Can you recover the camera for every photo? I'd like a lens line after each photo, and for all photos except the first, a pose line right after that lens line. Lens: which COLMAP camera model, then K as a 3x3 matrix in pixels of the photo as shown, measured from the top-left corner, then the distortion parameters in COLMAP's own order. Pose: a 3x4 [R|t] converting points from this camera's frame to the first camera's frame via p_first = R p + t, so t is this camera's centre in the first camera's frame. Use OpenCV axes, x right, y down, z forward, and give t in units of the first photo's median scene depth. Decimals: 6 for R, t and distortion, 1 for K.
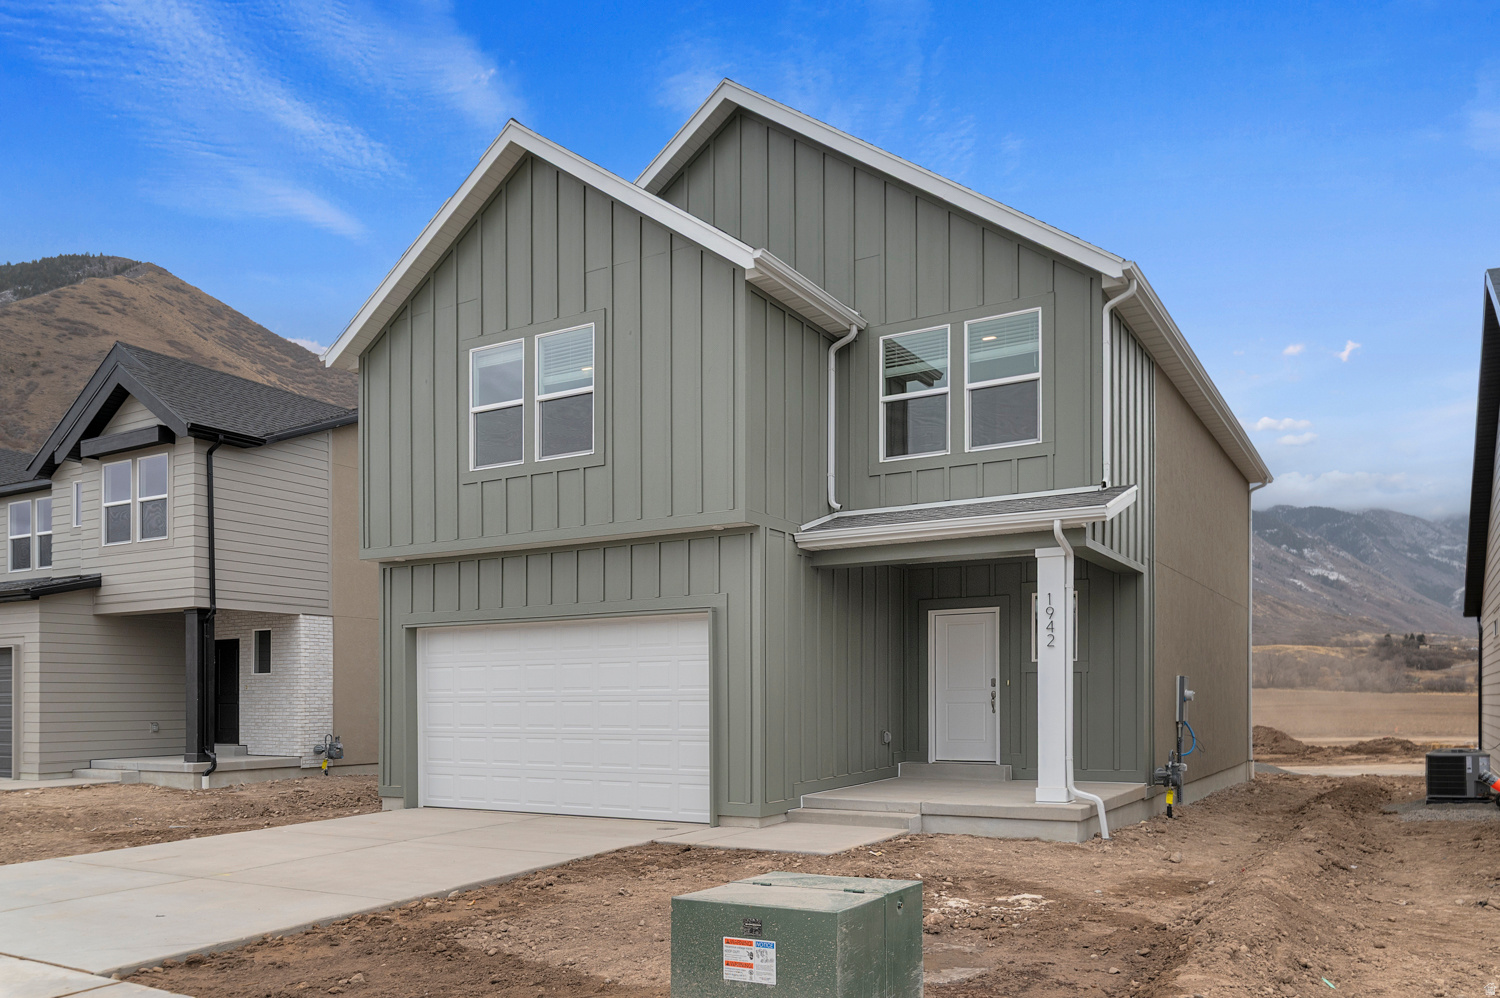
lens RADIAL K [[1095.5, 0, 745.1], [0, 1095.5, 522.3], [0, 0, 1]] dist [-0.002687, -0.001091]
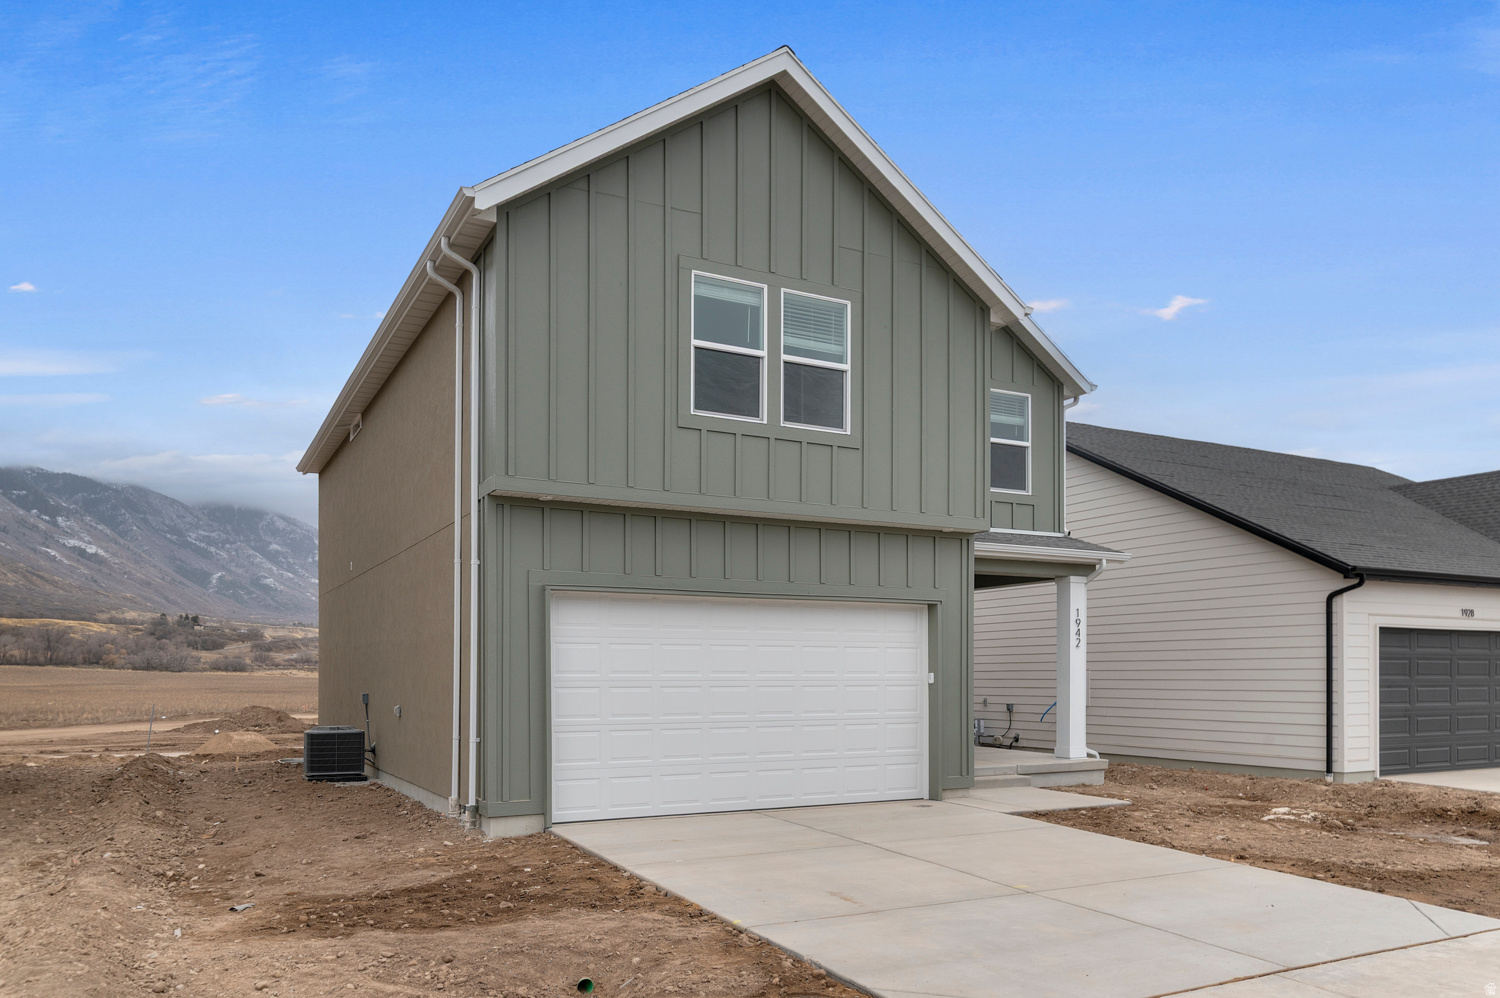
lens RADIAL K [[1116.7, 0, 750.0], [0, 1116.7, 499.0], [0, 0, 1]] dist [0.003701, -0.000015]
pose [[0.503724, 0.139763, 0.852484, -0.921116], [-0.141183, 0.986876, -0.078372, 0.076382], [-0.852249, -0.080878, 0.516846, 0.494069]]
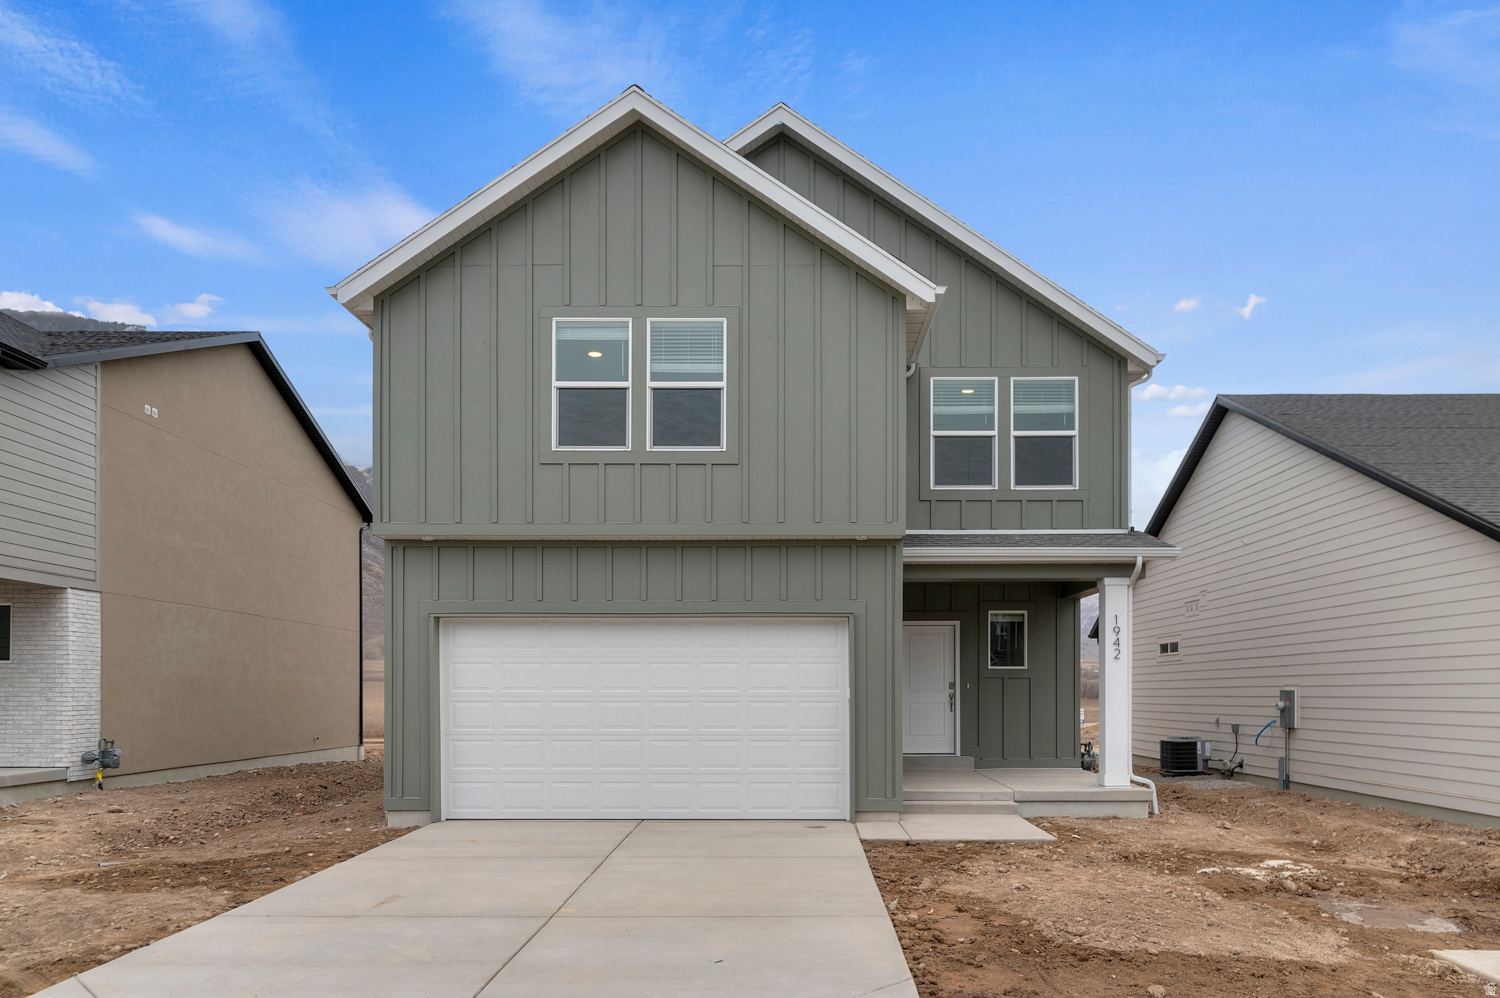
lens RADIAL K [[1019.3, 0, 748.1], [0, 1019.3, 535.0], [0, 0, 1]] dist [0.001279, -0.000415]
pose [[0.866063, 0.081801, 0.493197, -0.506858], [-0.085479, 0.996225, -0.015131, 0.022002], [-0.492573, -0.029054, 0.869786, 0.169538]]
